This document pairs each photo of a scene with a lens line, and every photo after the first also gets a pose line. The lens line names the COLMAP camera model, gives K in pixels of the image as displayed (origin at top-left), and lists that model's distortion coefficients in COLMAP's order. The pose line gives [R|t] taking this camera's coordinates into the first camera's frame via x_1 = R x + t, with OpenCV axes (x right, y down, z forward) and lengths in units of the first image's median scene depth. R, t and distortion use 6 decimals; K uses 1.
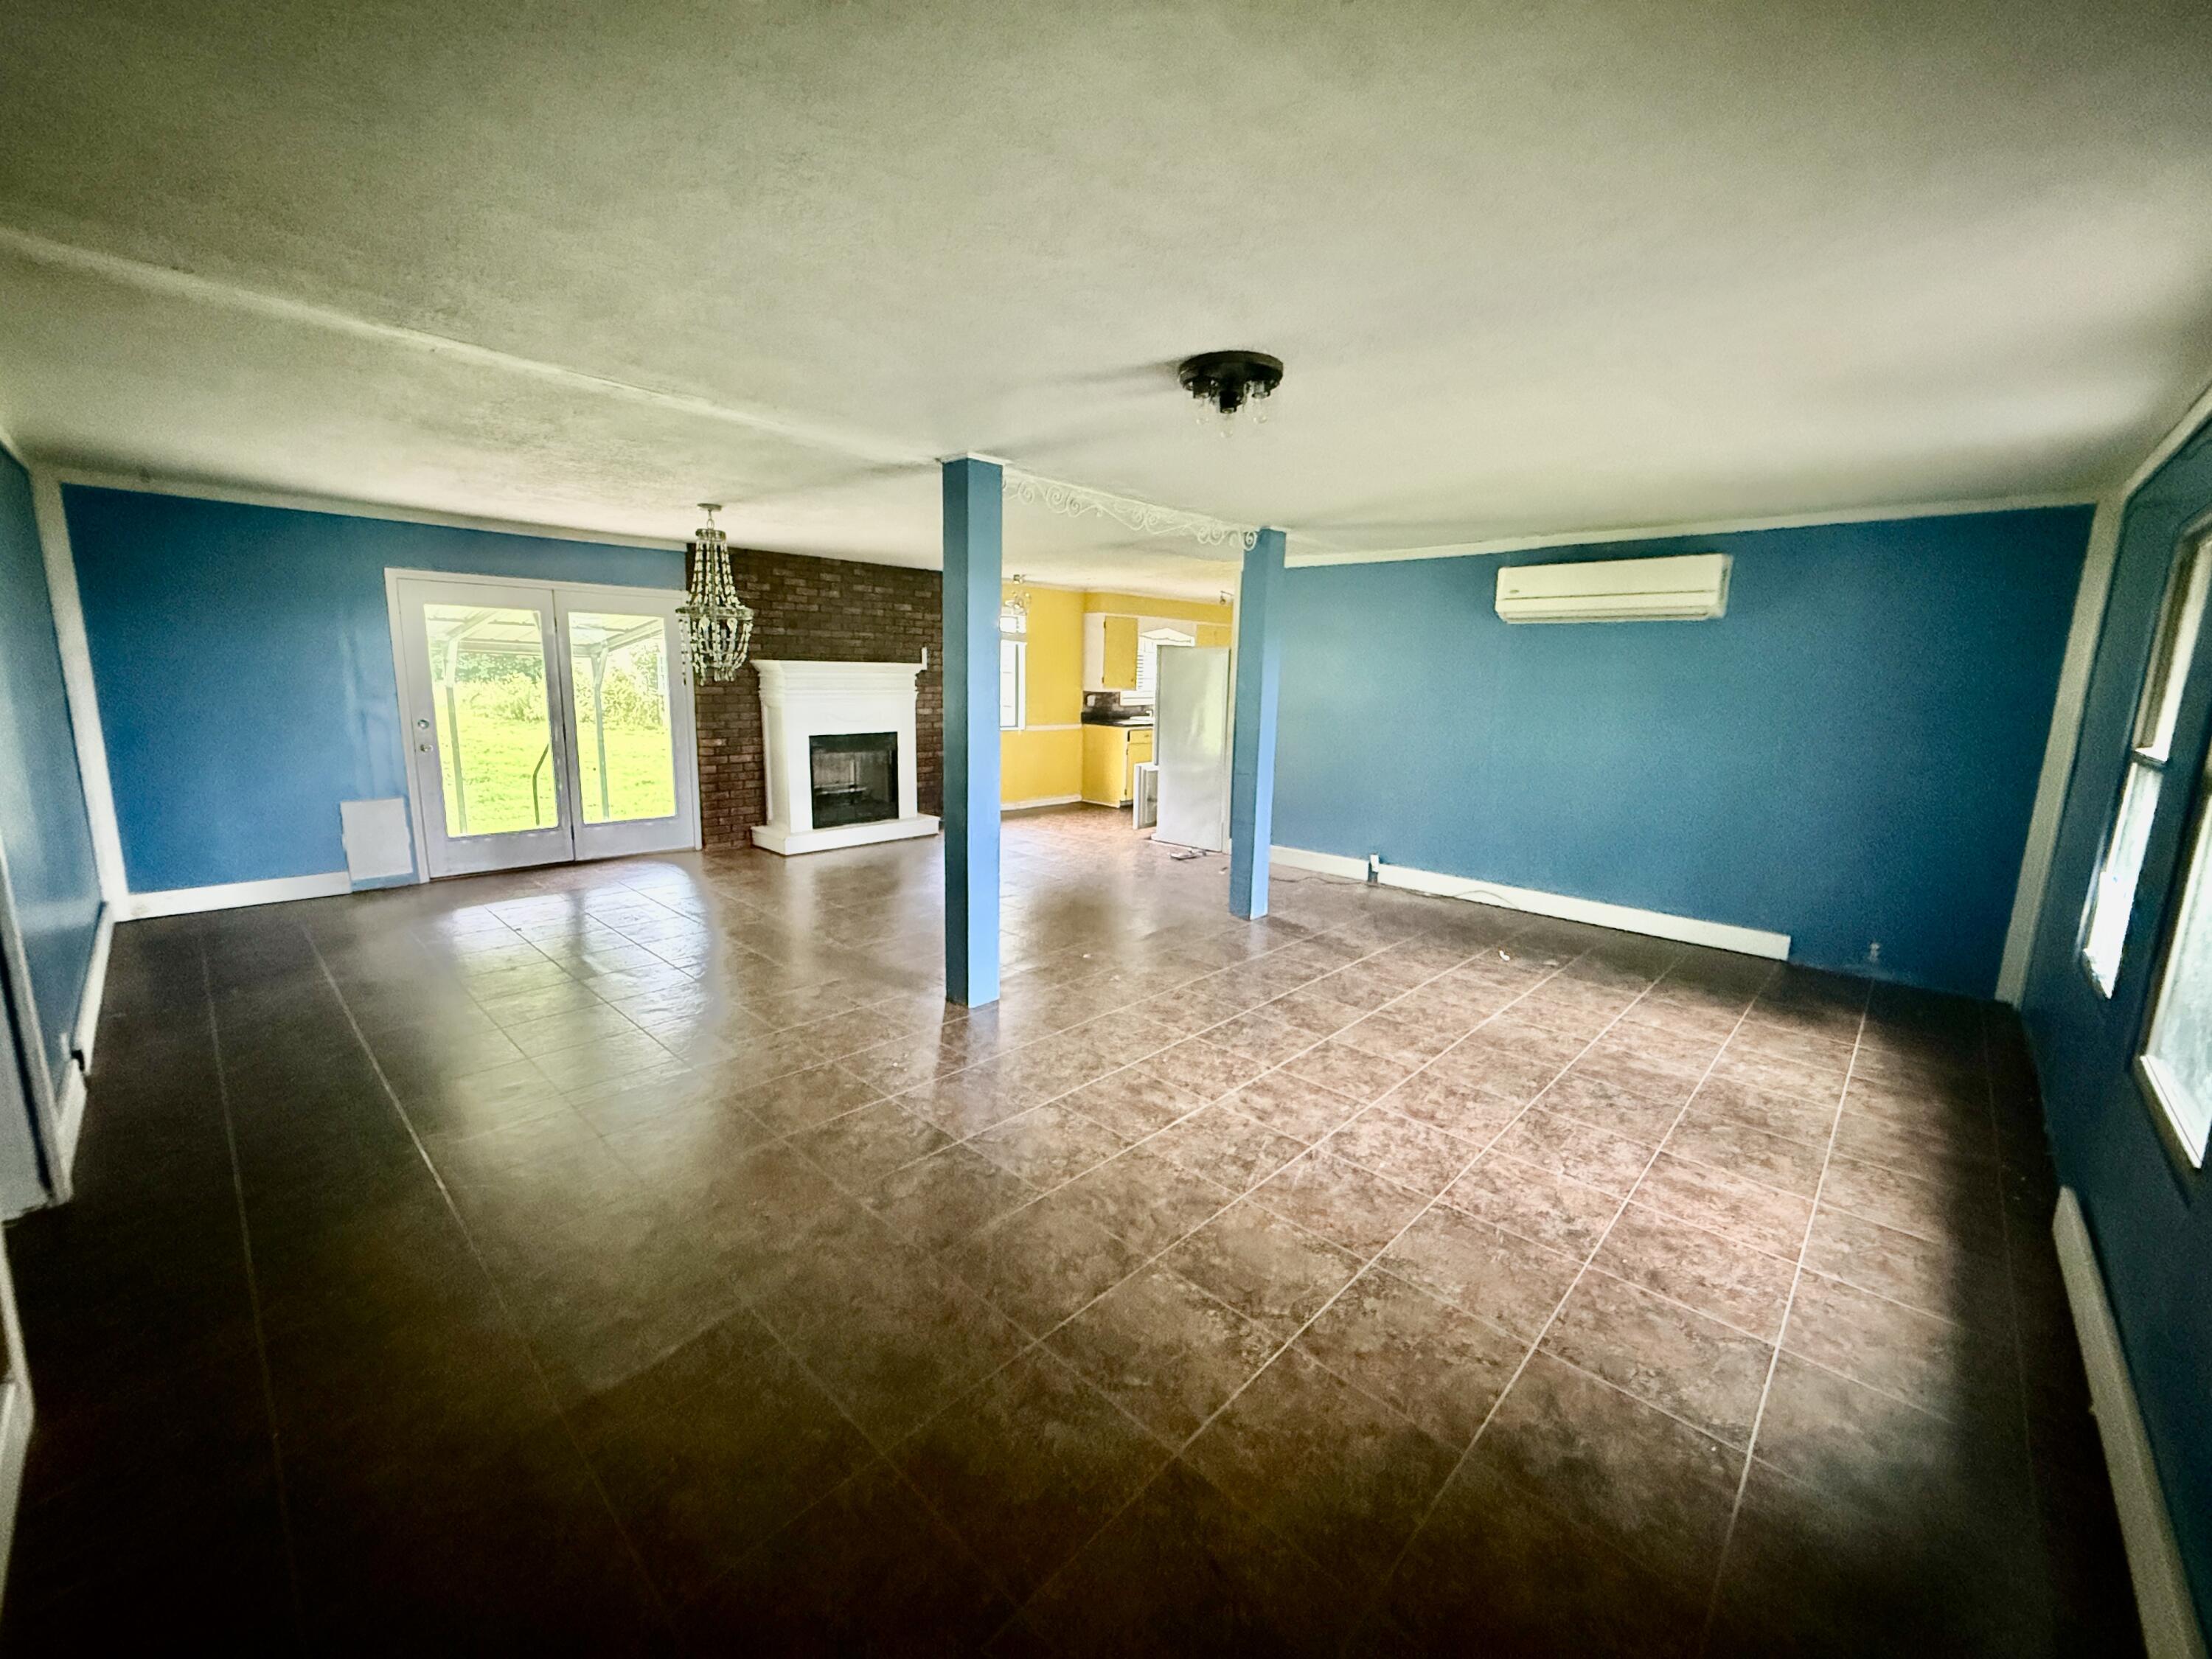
lens RADIAL K [[879.7, 0, 1096.8], [0, 879.7, 832.8], [0, 0, 1]] dist [0.000882, -0.000613]
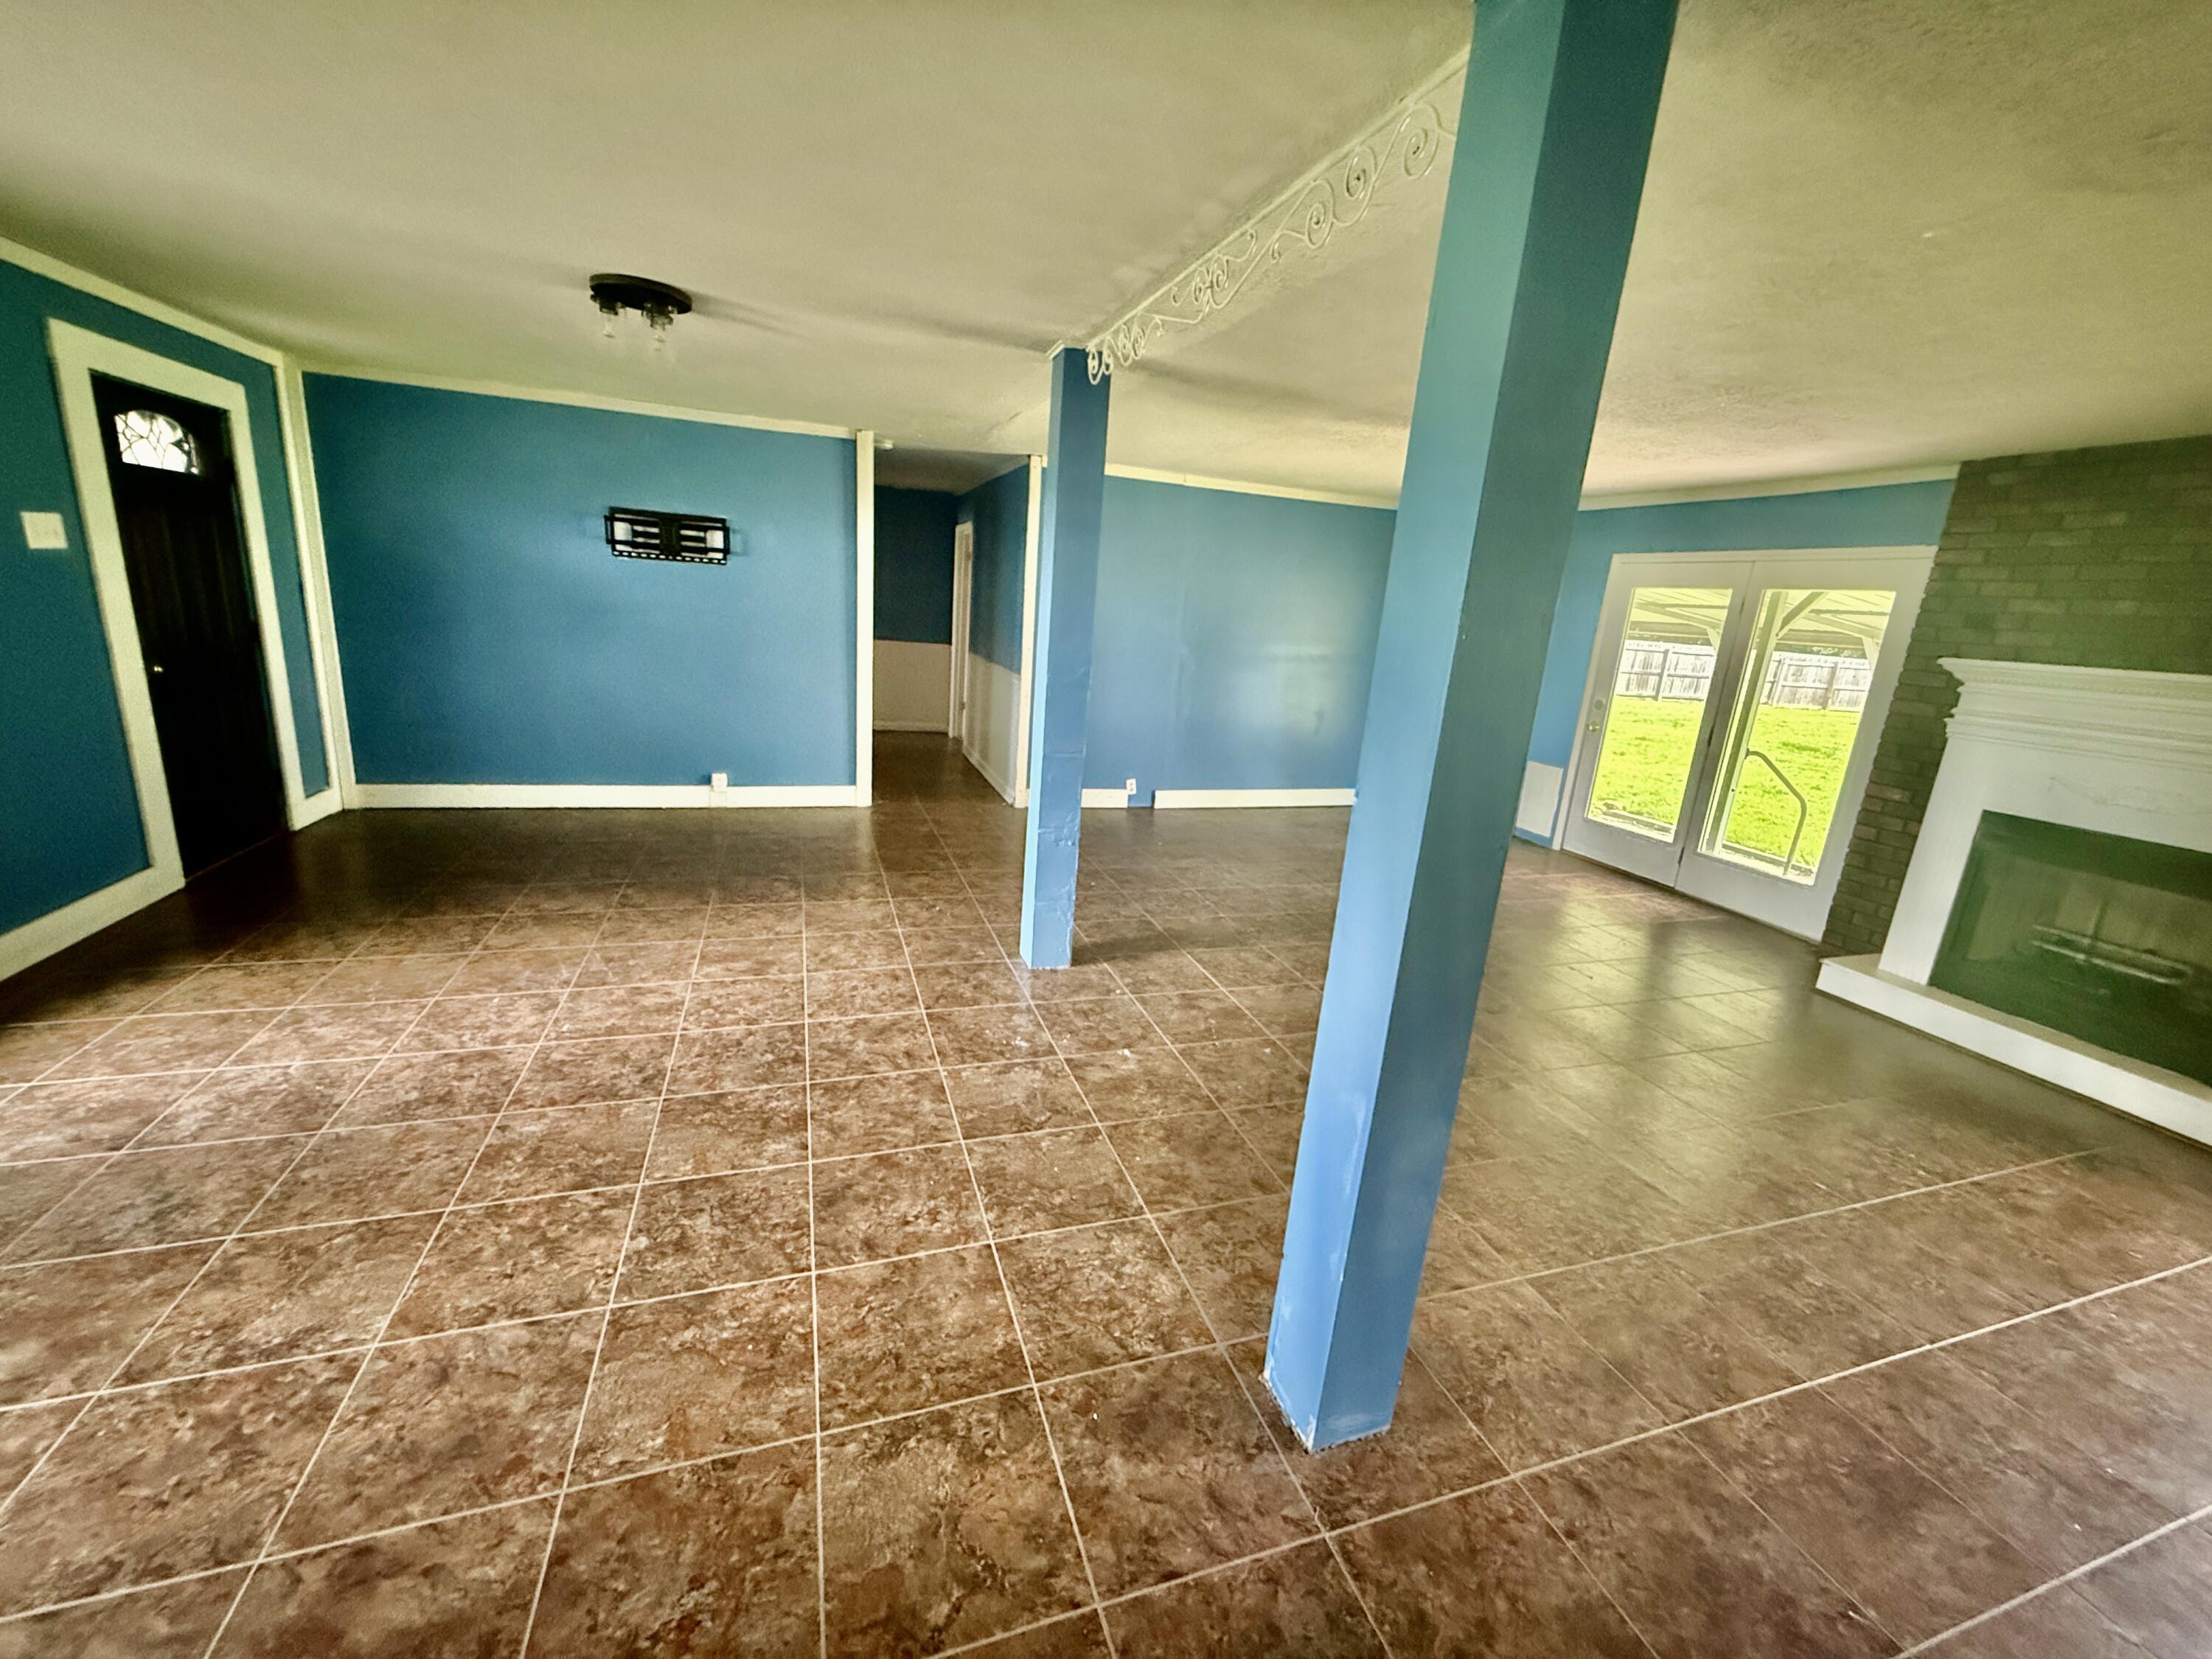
lens RADIAL K [[879.7, 0, 1100.3], [0, 879.7, 825.5], [0, 0, 1]] dist [0.000882, -0.000613]
pose [[-0.460760, 0.164671, -0.872114, 0.563920], [-0.242382, 0.921936, 0.302135, -0.215299], [0.853786, 0.350596, -0.384878, 1.246512]]
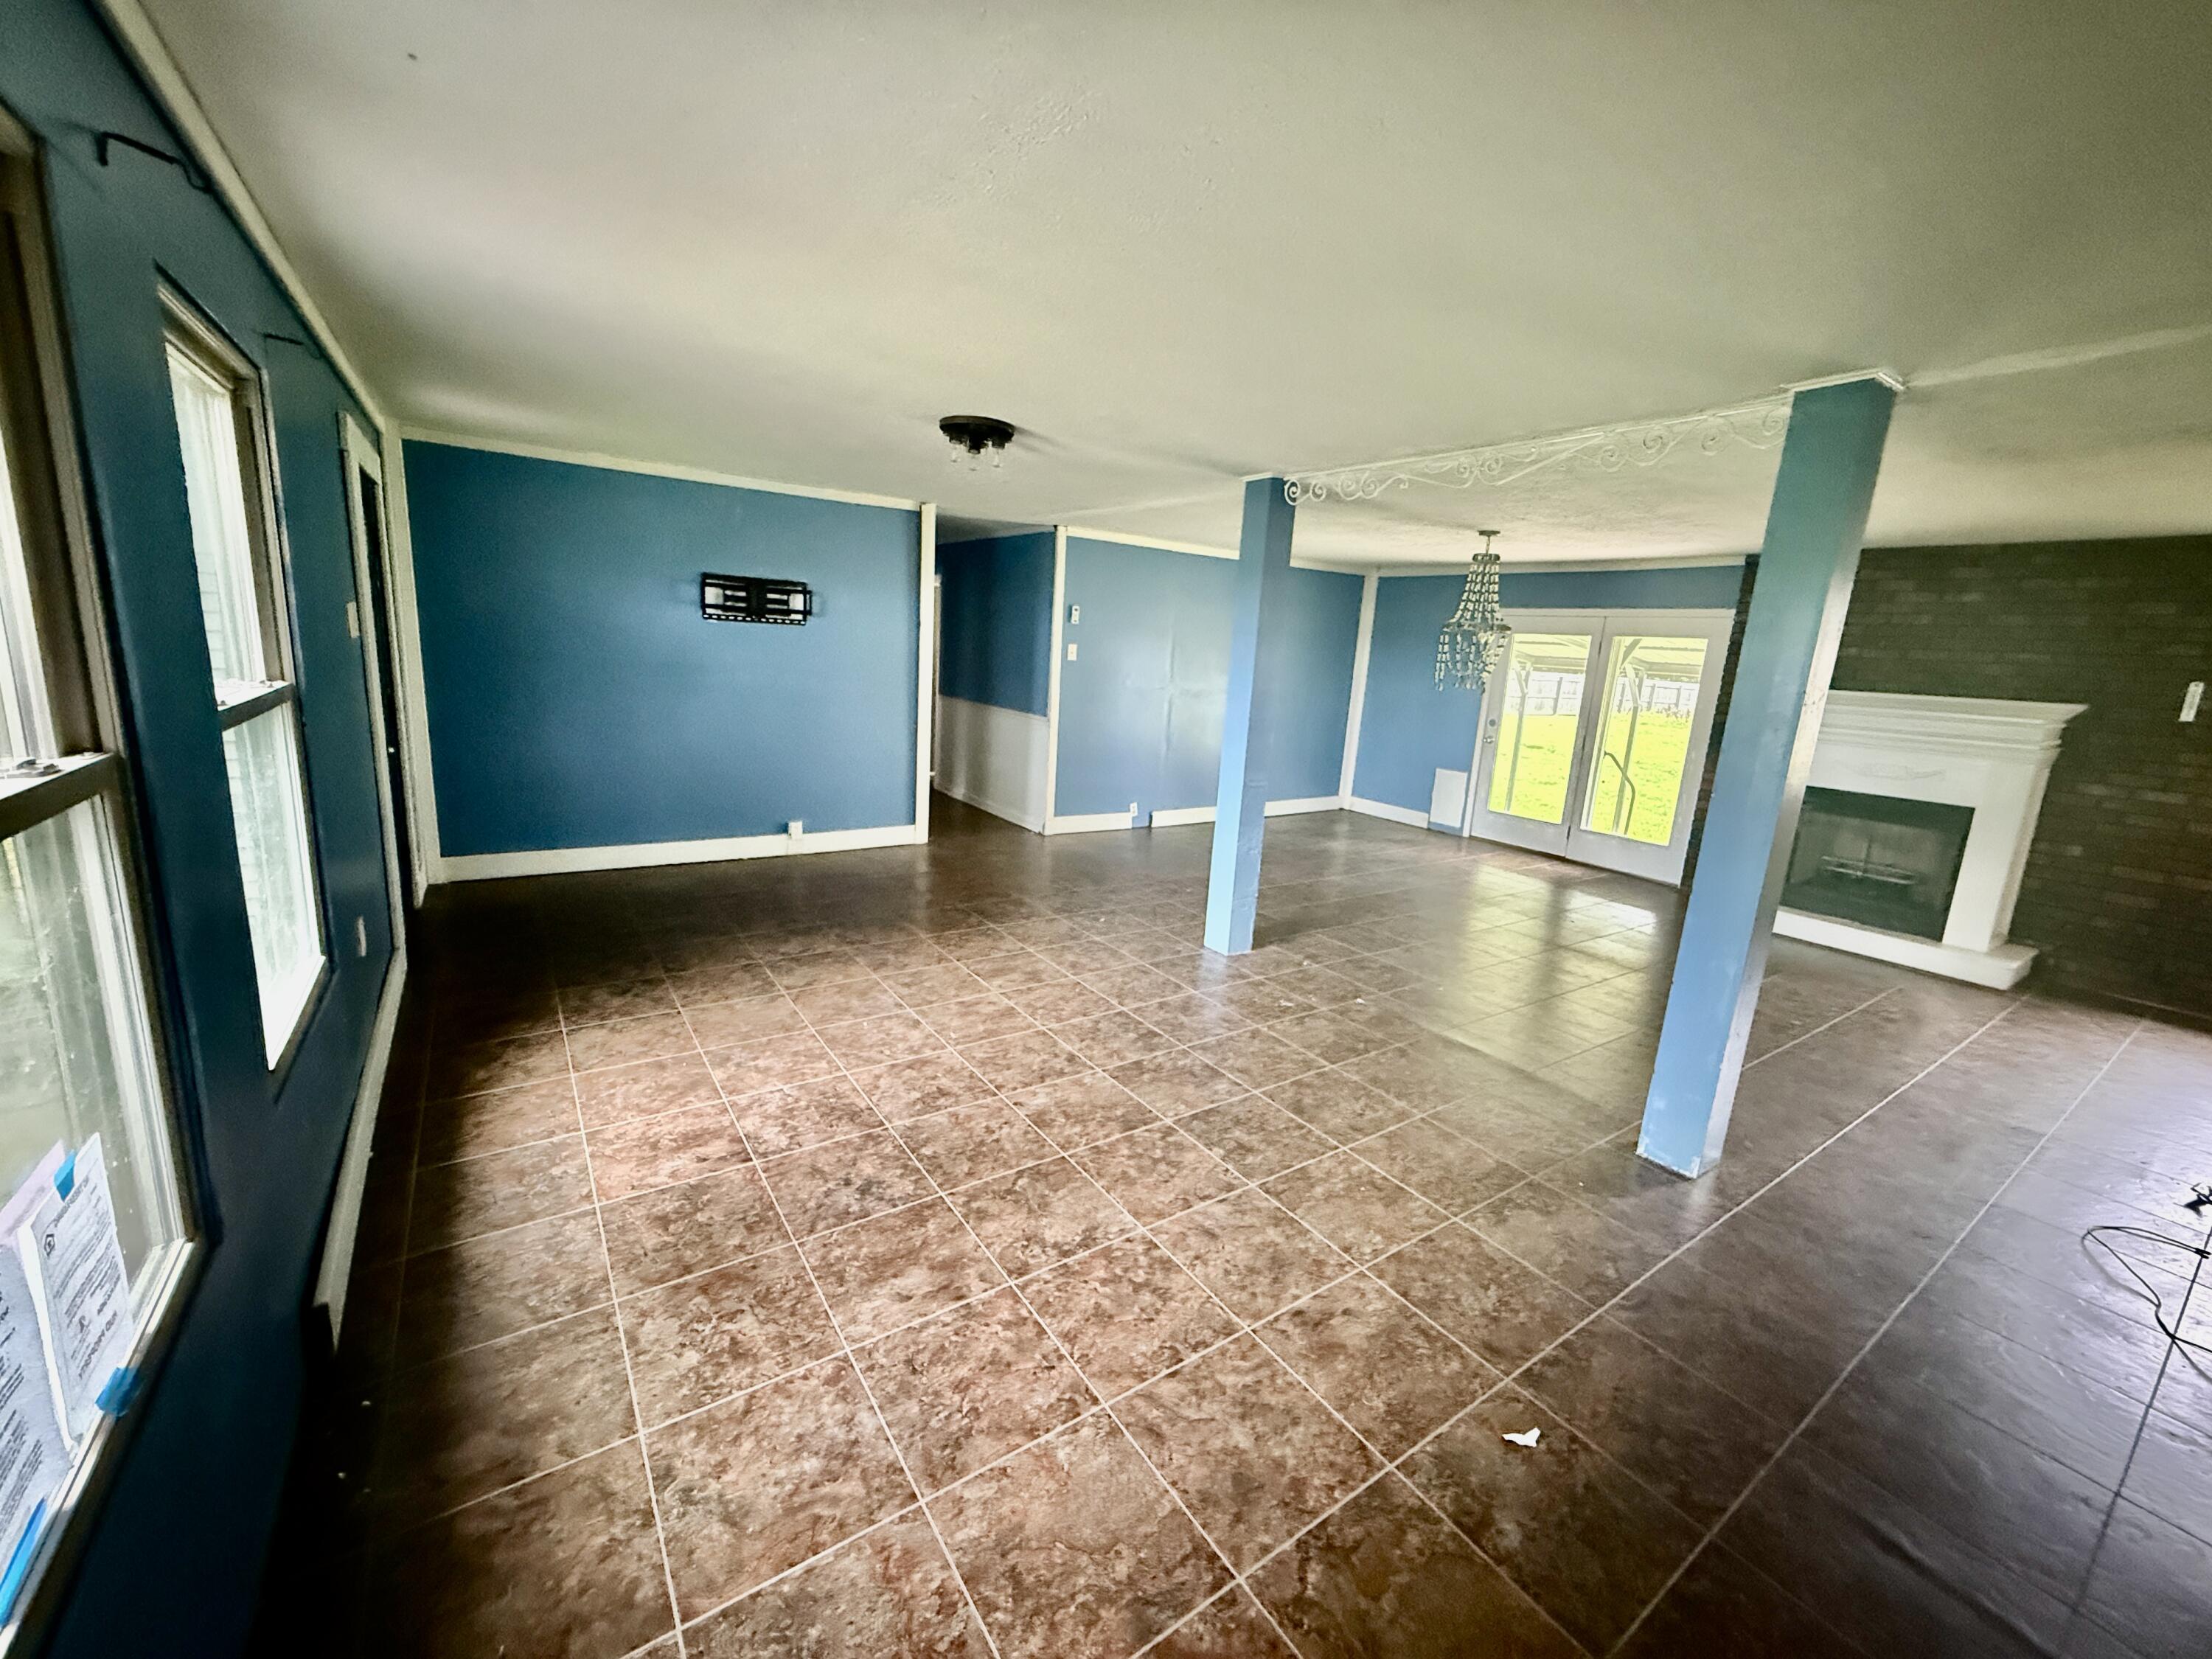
lens RADIAL K [[879.7, 0, 1101.4], [0, 879.7, 824.1], [0, 0, 1]] dist [0.000882, -0.000613]
pose [[-0.204269, 0.162696, -0.965300, 0.895005], [-0.240015, 0.947669, 0.210515, -0.153383], [0.949035, 0.274688, -0.154530, 0.898199]]
